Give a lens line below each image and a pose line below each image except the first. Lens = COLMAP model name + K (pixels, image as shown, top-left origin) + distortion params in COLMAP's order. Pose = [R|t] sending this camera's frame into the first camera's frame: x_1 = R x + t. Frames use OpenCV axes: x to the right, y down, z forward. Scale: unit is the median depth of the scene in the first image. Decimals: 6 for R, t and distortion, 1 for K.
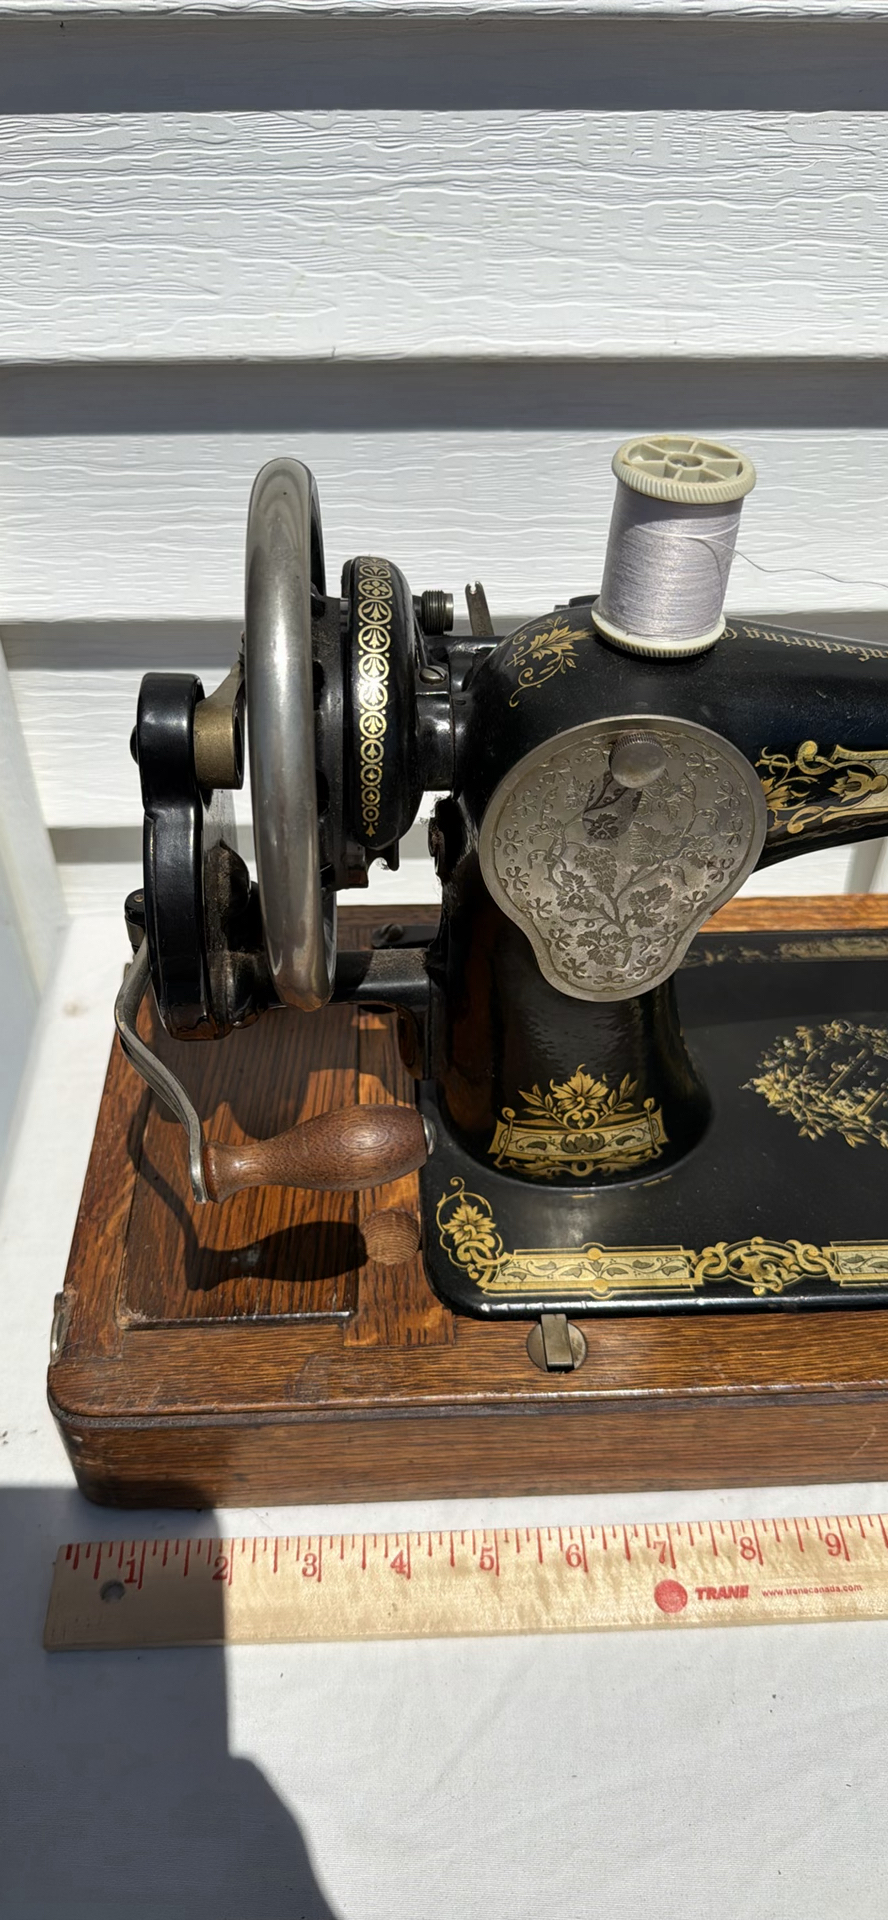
lens RADIAL K [[1312.8, 0, 444.0], [0, 1312.8, 960.0], [0, 0, 1]] dist [0.145037, -0.281973]
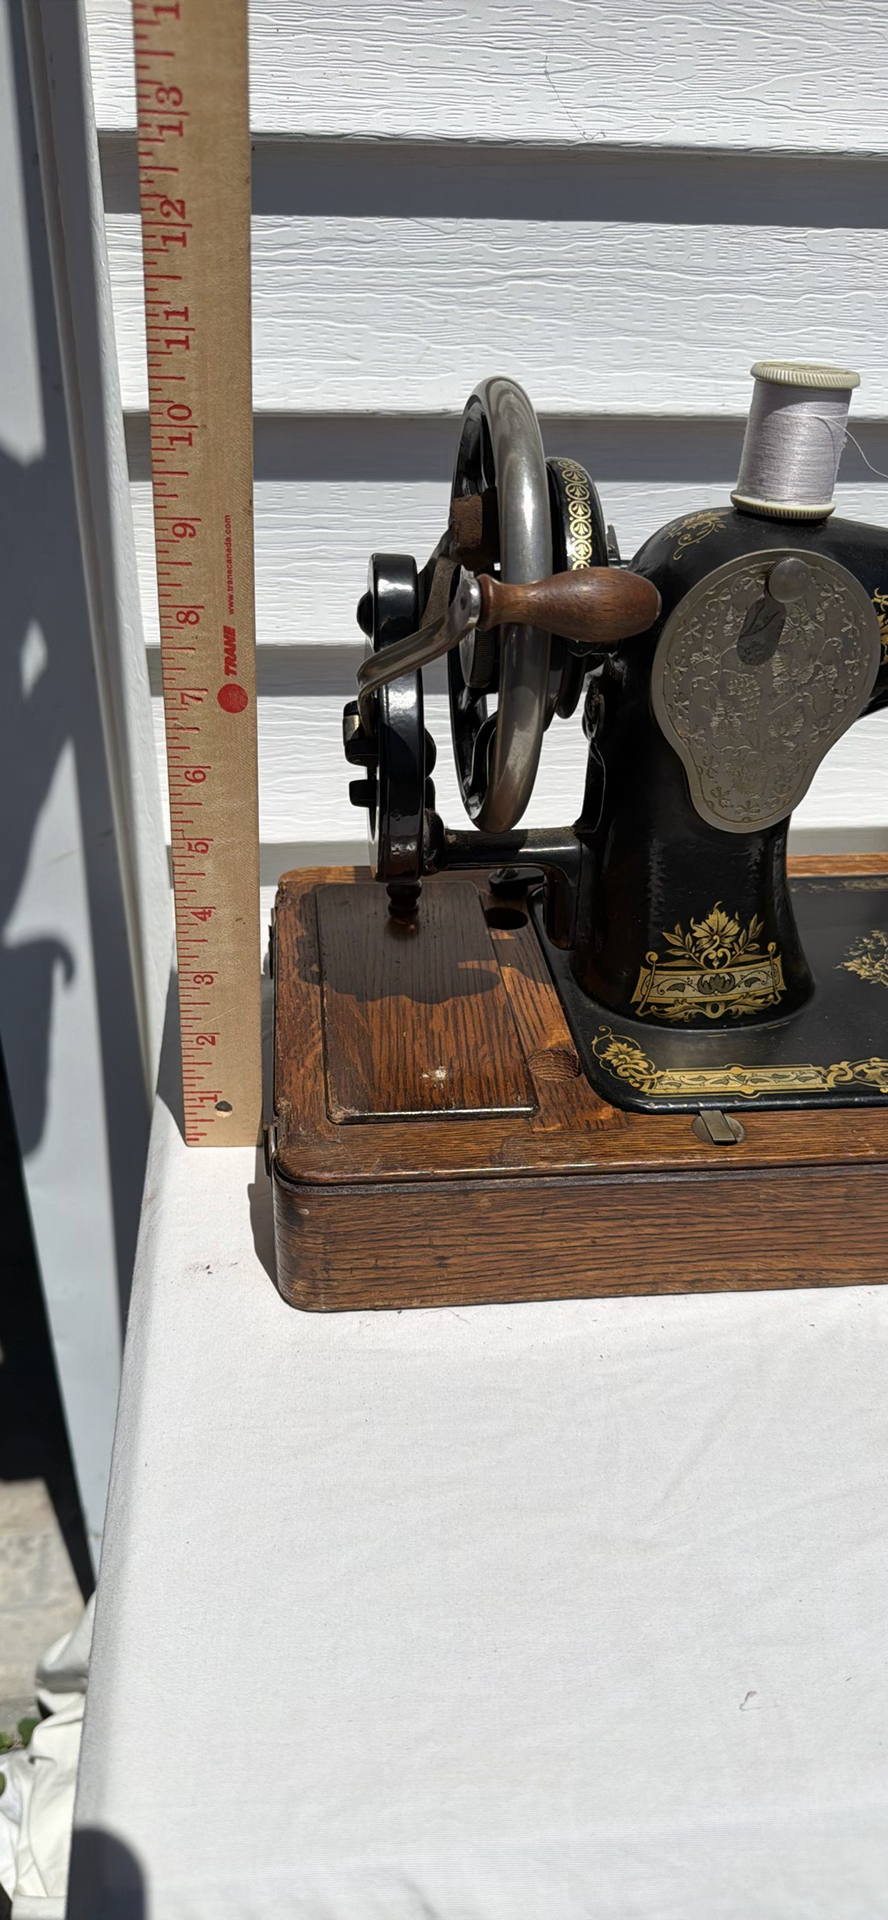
lens RADIAL K [[1312.8, 0, 444.0], [0, 1312.8, 960.0], [0, 0, 1]] dist [0.145037, -0.281973]
pose [[0.998055, -0.015629, 0.060355, -0.207530], [0.027714, 0.978381, -0.204948, 0.358684], [-0.055847, 0.206222, 0.976910, -0.121986]]
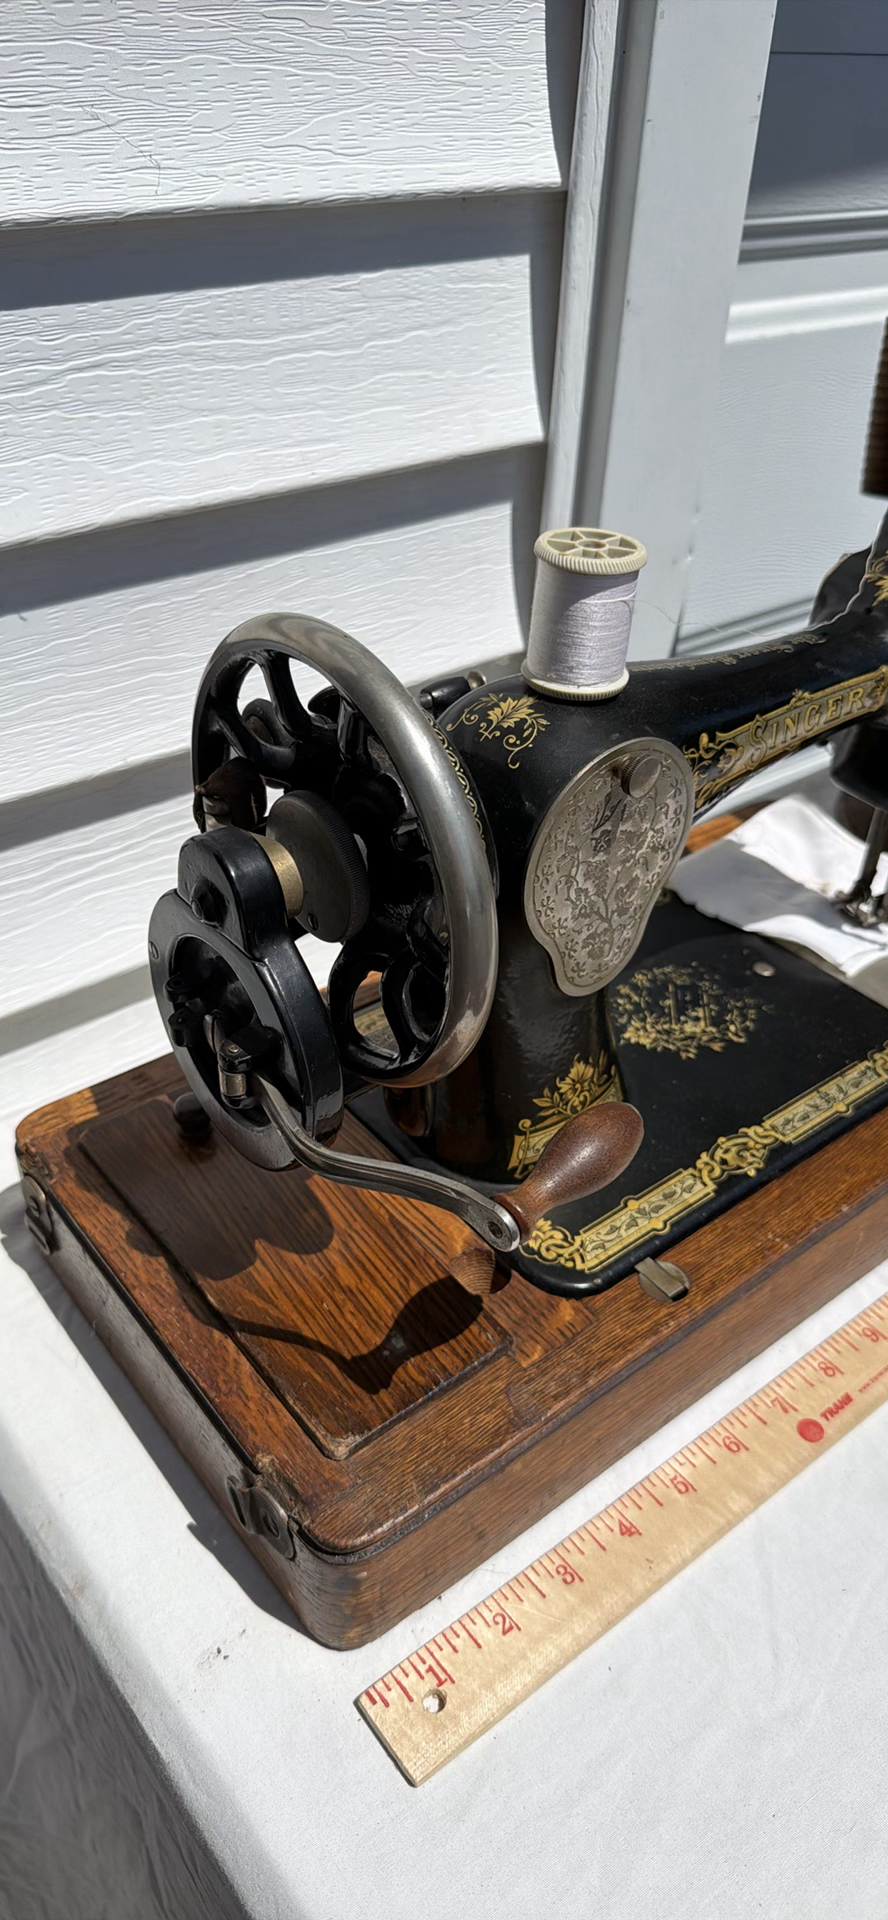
lens RADIAL K [[1312.8, 0, 444.0], [0, 1312.8, 960.0], [0, 0, 1]] dist [0.145037, -0.281973]
pose [[0.810542, -0.331078, 0.483124, -0.520807], [0.369690, 0.929010, 0.016405, -0.061071], [-0.454258, 0.165308, 0.875398, 0.014312]]
